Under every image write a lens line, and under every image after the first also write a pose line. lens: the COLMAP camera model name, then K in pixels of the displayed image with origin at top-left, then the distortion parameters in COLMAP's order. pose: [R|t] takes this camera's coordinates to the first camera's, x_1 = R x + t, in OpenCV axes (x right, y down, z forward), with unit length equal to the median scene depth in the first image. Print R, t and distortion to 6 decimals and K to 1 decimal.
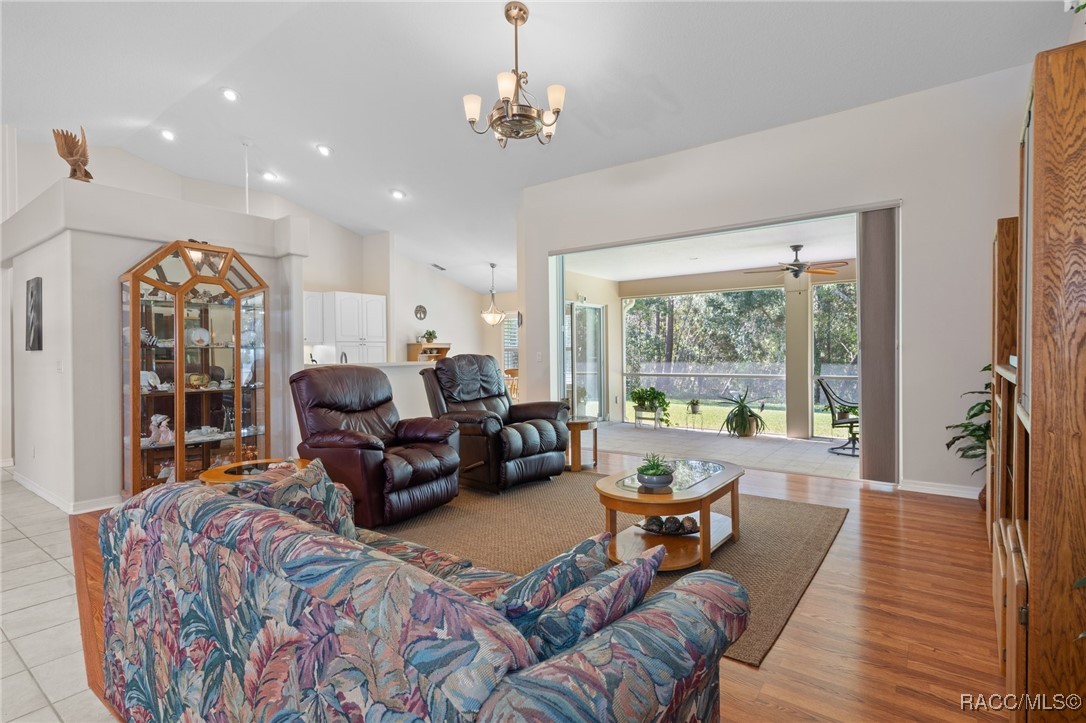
lens RADIAL K [[524.6, 0, 539.0], [0, 524.6, 345.7], [0, 0, 1]] dist [0.002358, 0.001245]
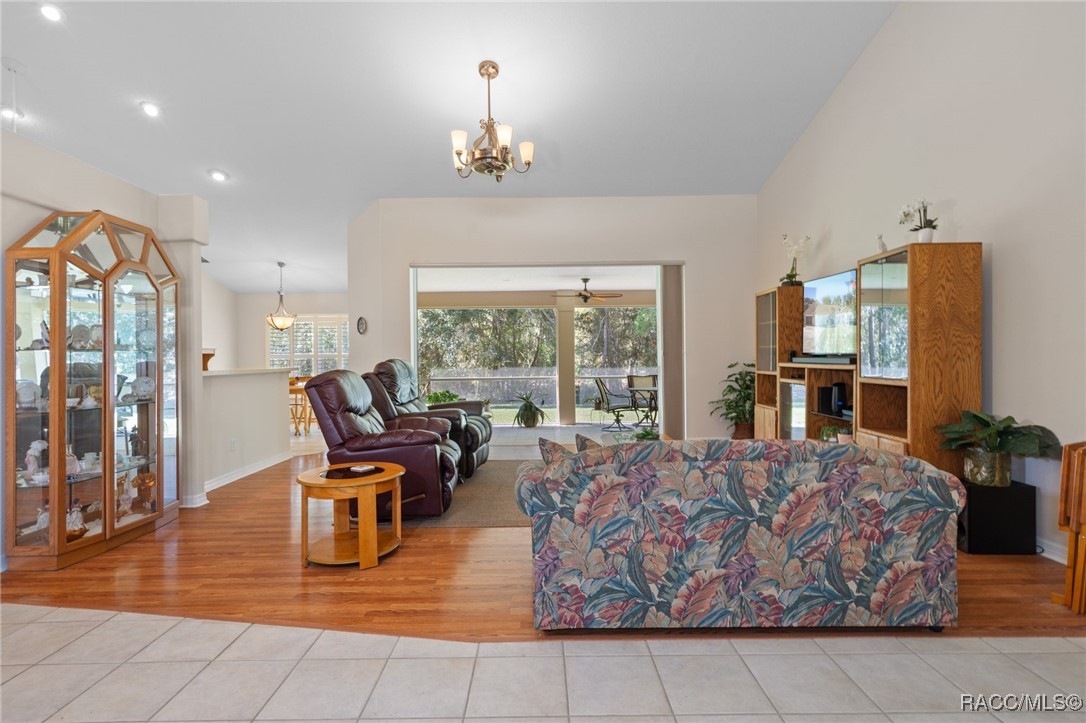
lens RADIAL K [[524.6, 0, 539.0], [0, 524.6, 345.7], [0, 0, 1]] dist [0.002358, 0.001245]
pose [[0.806319, 0.013600, 0.591324, -0.374453], [-0.004148, 0.999841, -0.017340, 0.004121], [-0.591466, 0.011528, 0.806247, -0.004414]]
